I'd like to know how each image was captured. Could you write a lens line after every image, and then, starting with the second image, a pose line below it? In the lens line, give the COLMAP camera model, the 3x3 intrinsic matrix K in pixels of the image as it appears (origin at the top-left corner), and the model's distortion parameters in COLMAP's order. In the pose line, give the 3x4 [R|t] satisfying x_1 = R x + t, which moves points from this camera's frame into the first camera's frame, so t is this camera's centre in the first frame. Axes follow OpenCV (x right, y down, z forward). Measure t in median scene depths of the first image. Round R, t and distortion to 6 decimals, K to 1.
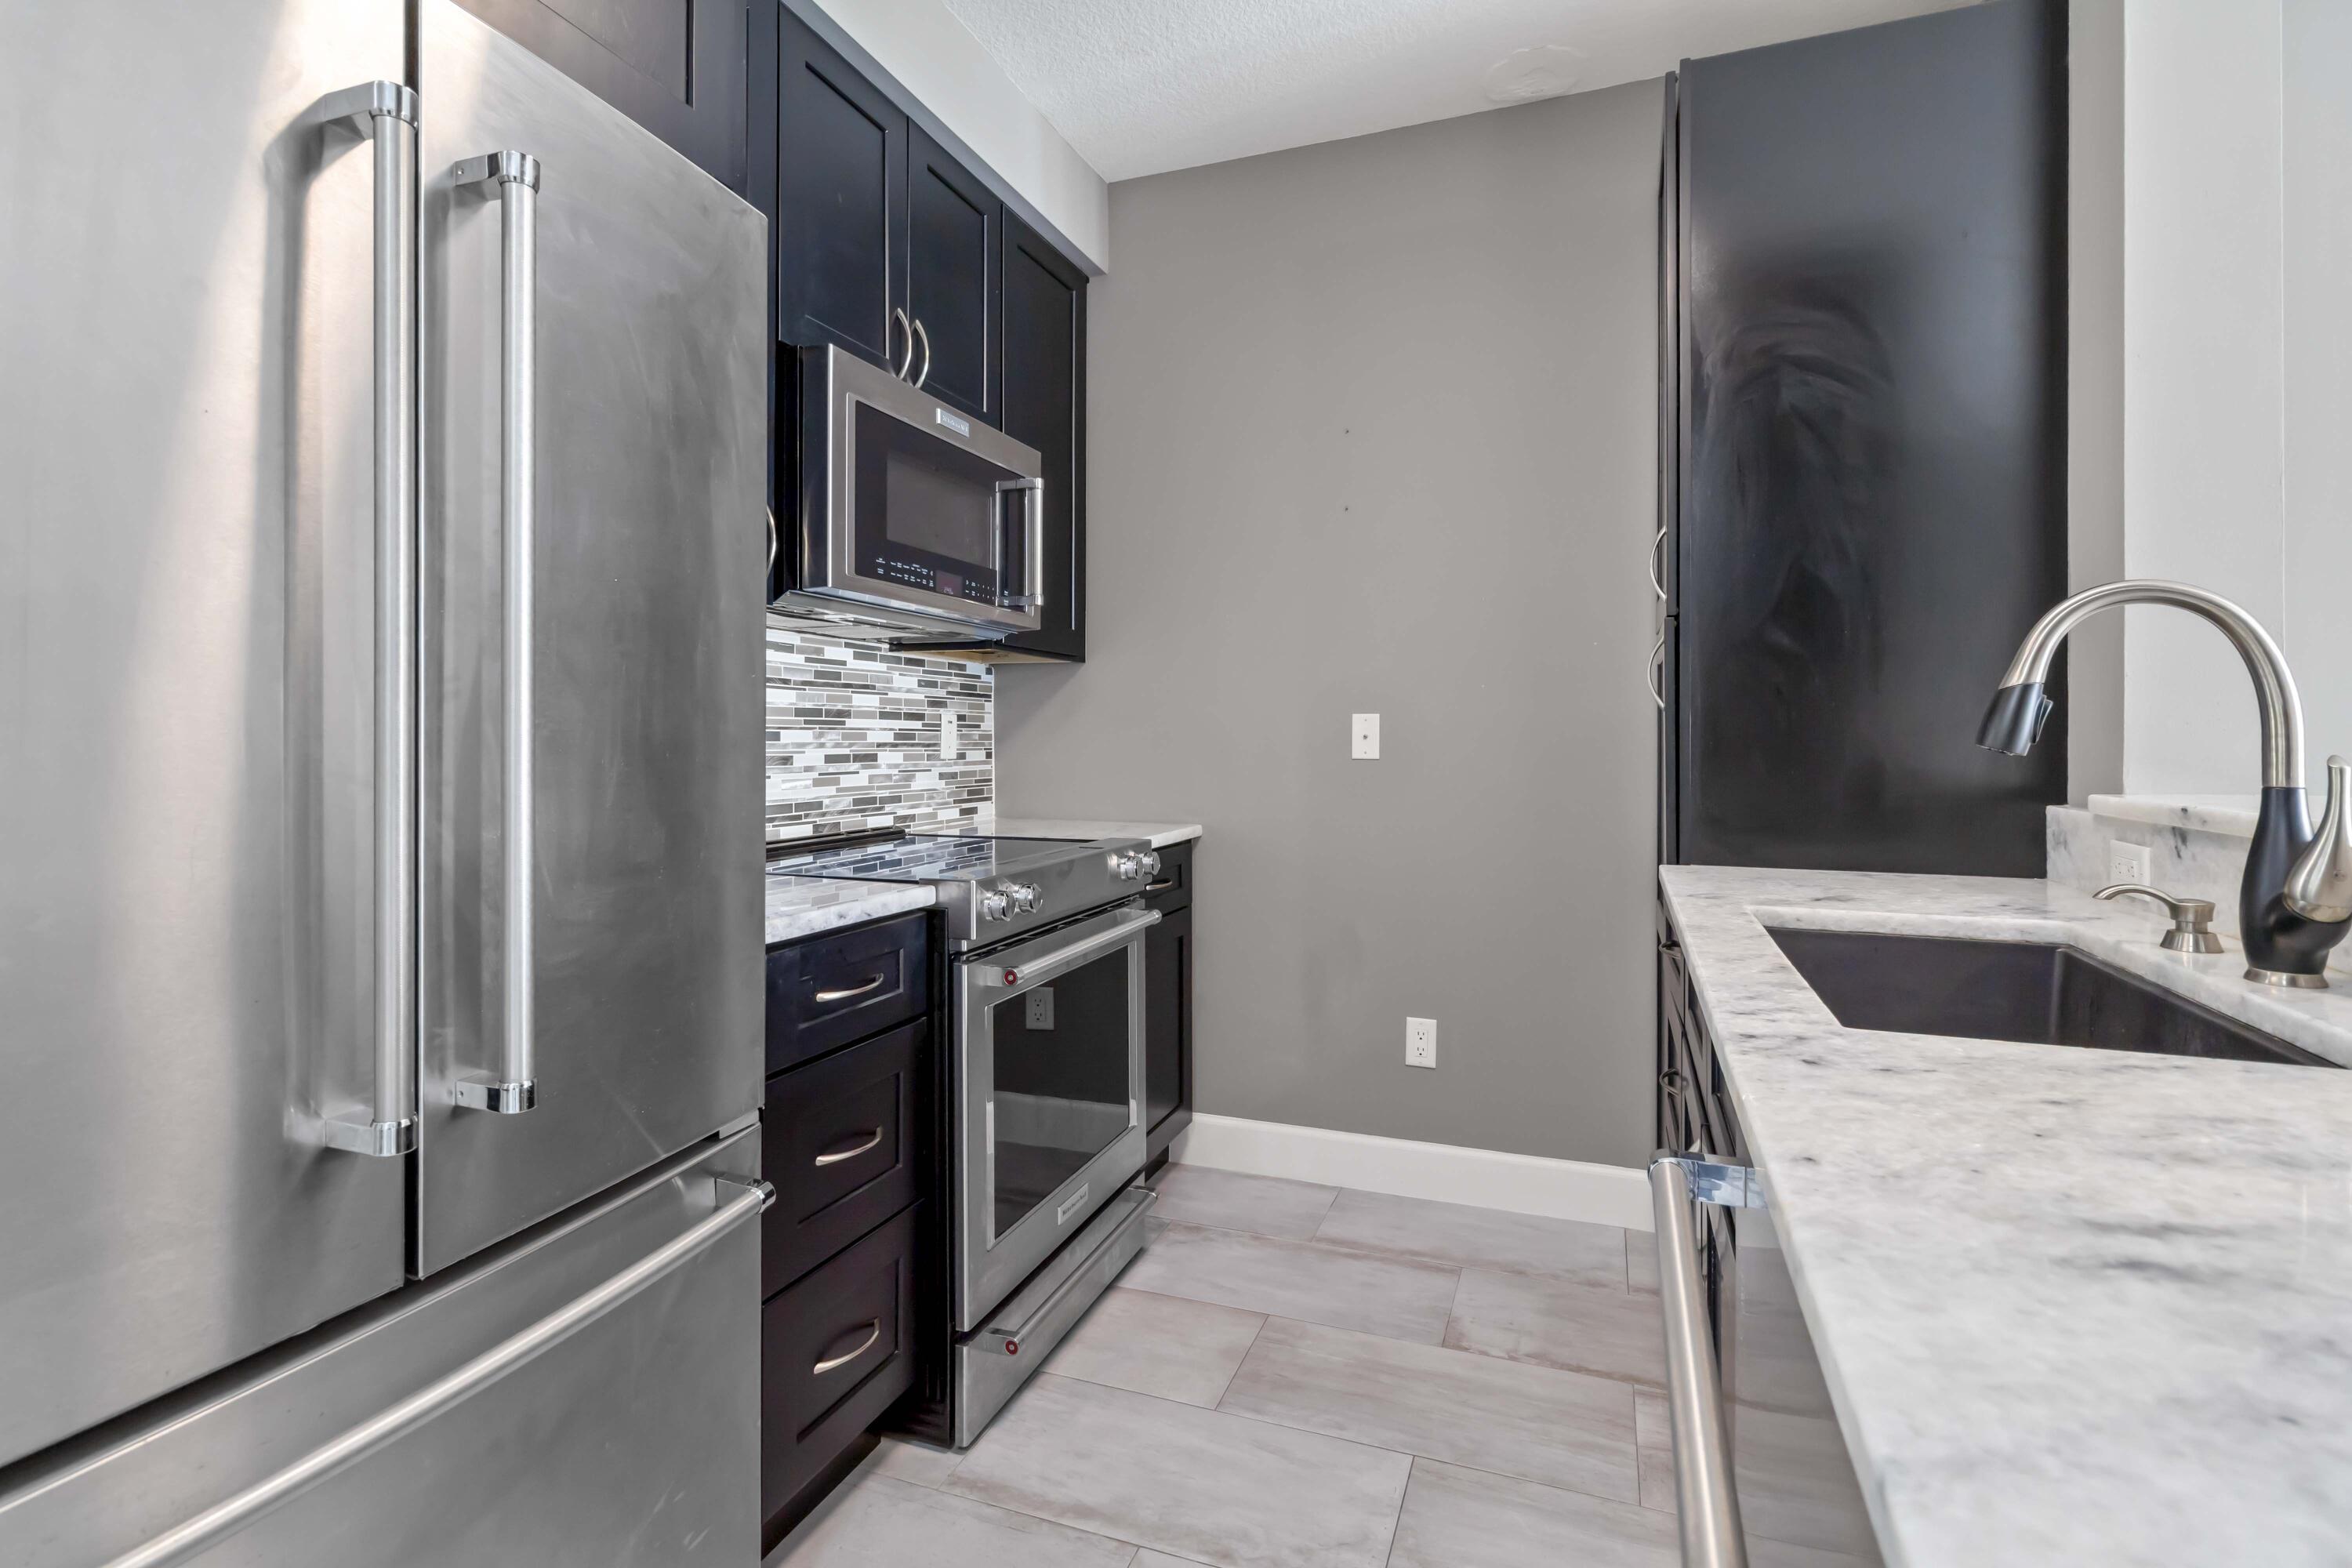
lens RADIAL K [[1105.6, 0, 1194.3], [0, 1105.6, 734.4], [0, 0, 1]] dist [-0.004109, 0.002811]
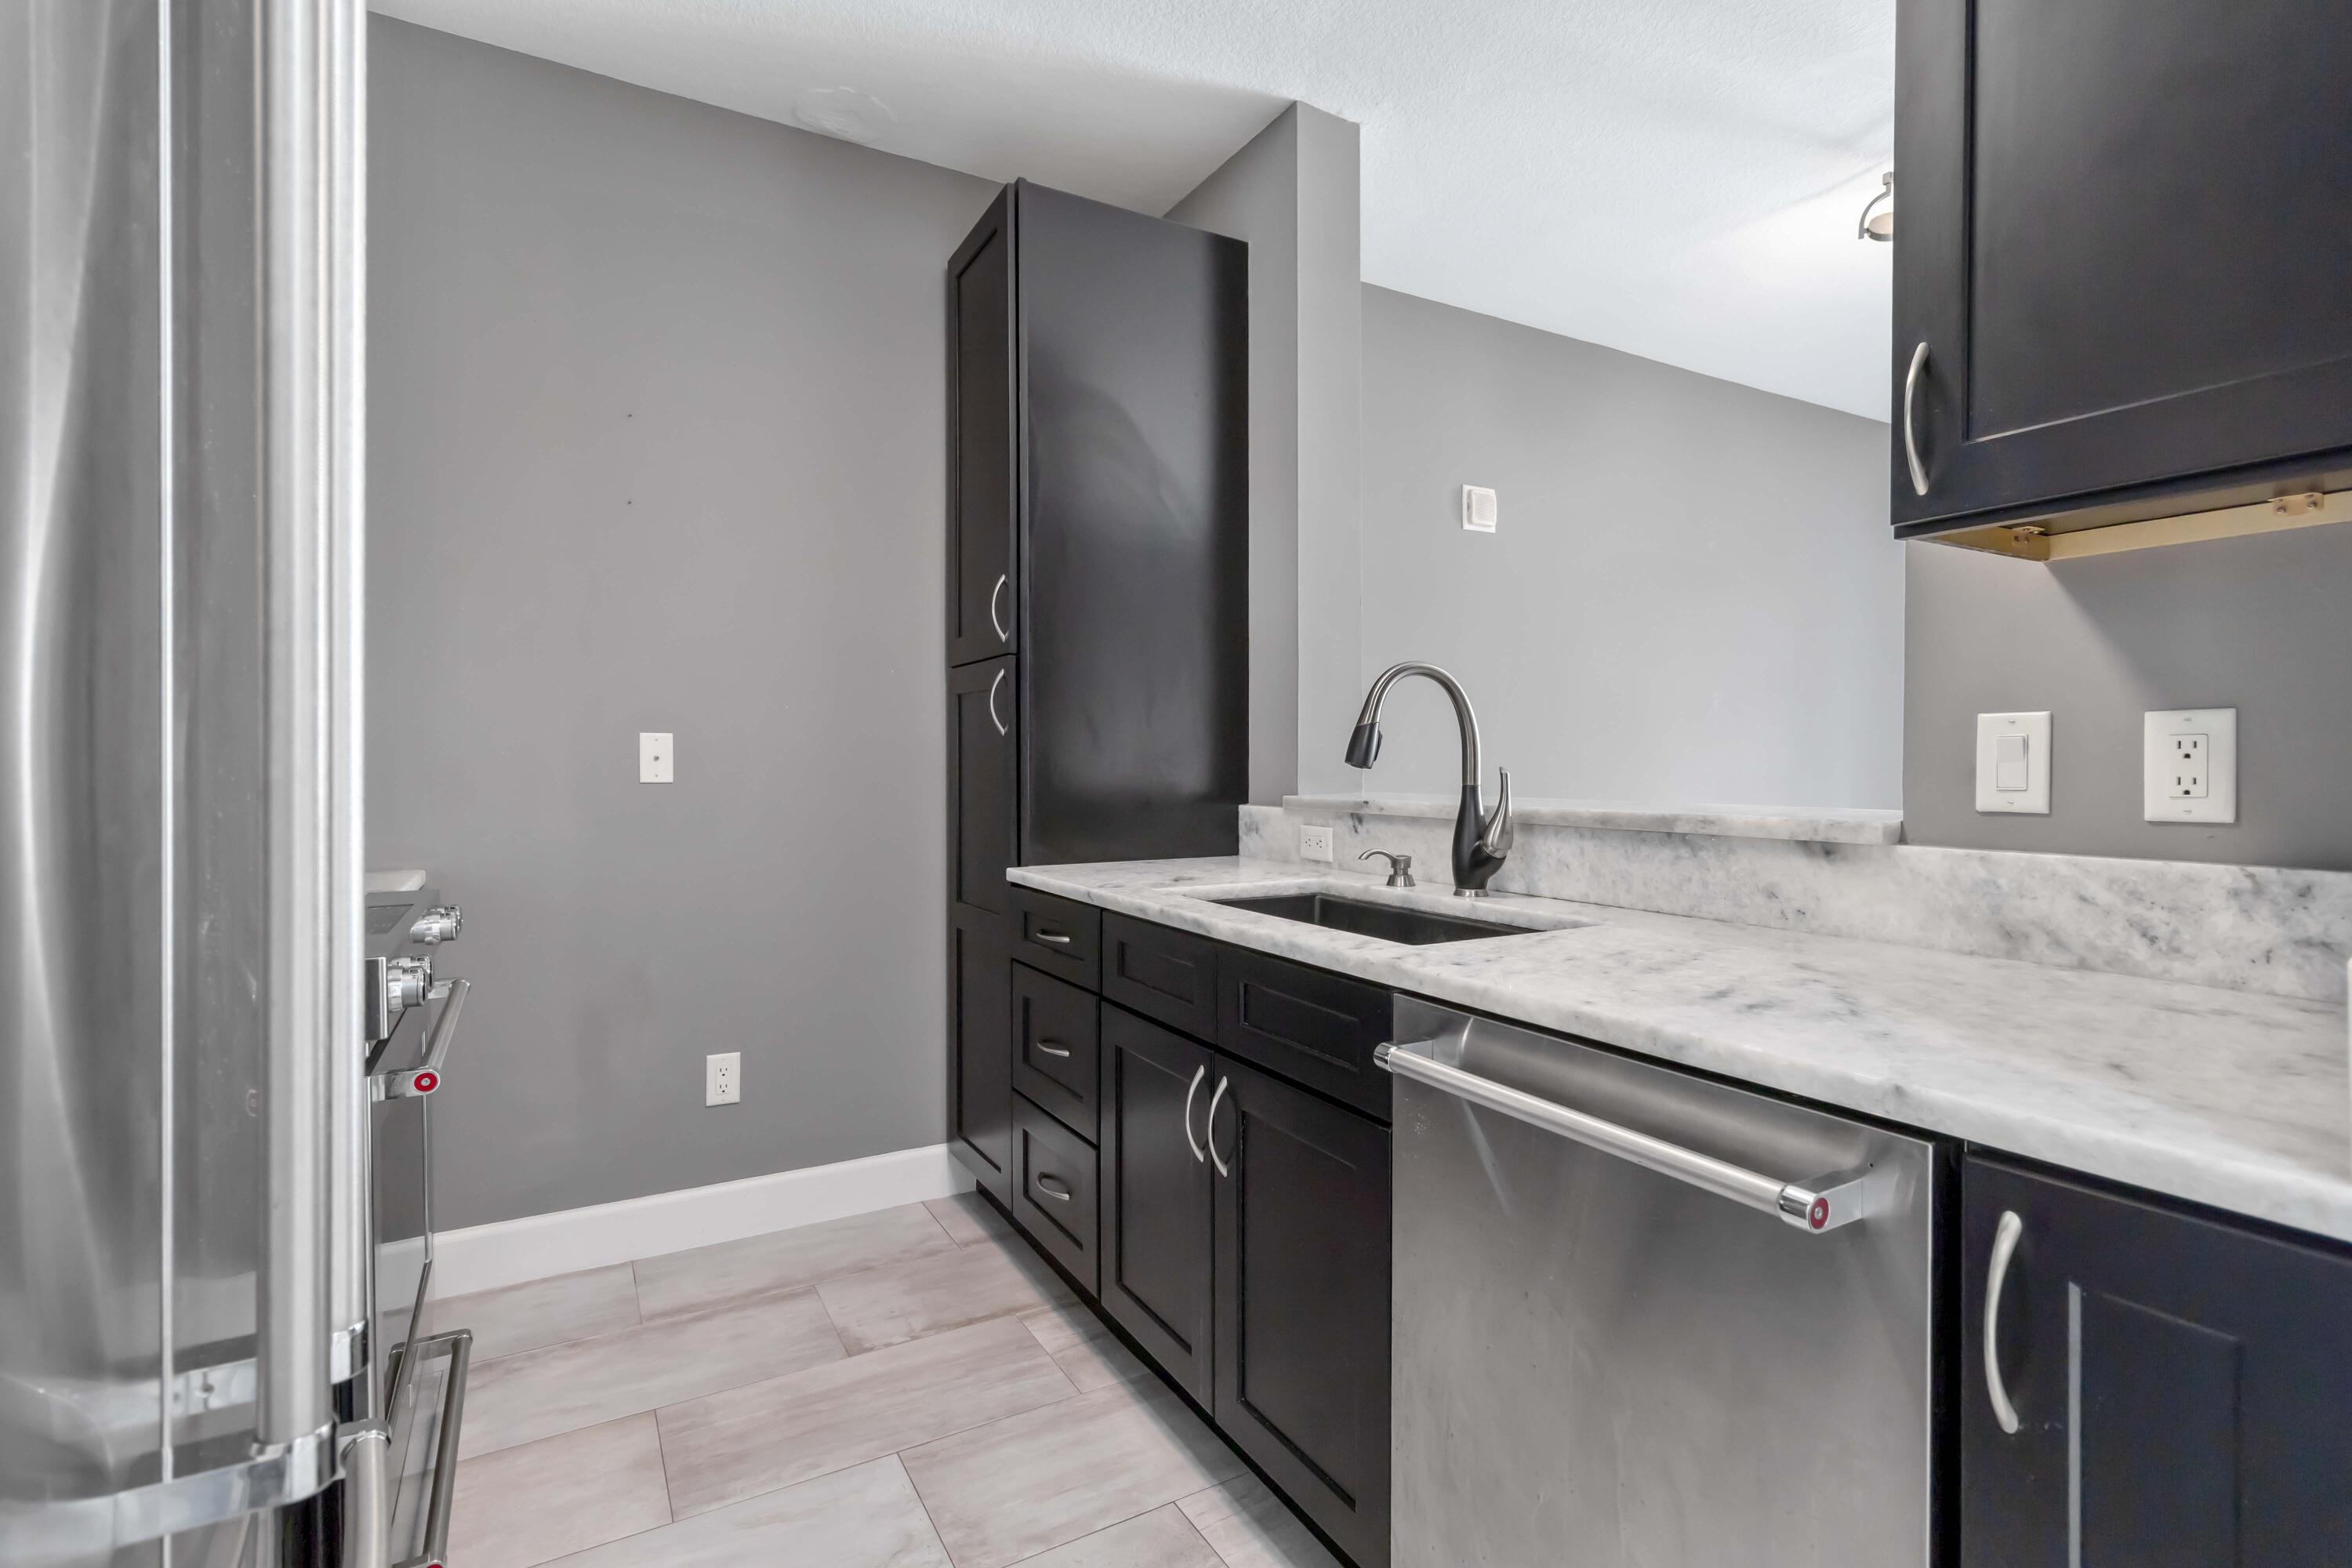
lens RADIAL K [[1105.6, 0, 1177.2], [0, 1105.6, 771.2], [0, 0, 1]] dist [-0.004109, 0.002811]
pose [[0.639117, -0.010052, 0.769044, -0.374554], [-0.000452, 0.999910, 0.013444, 0.000706], [-0.769109, -0.008940, 0.639055, 0.126291]]
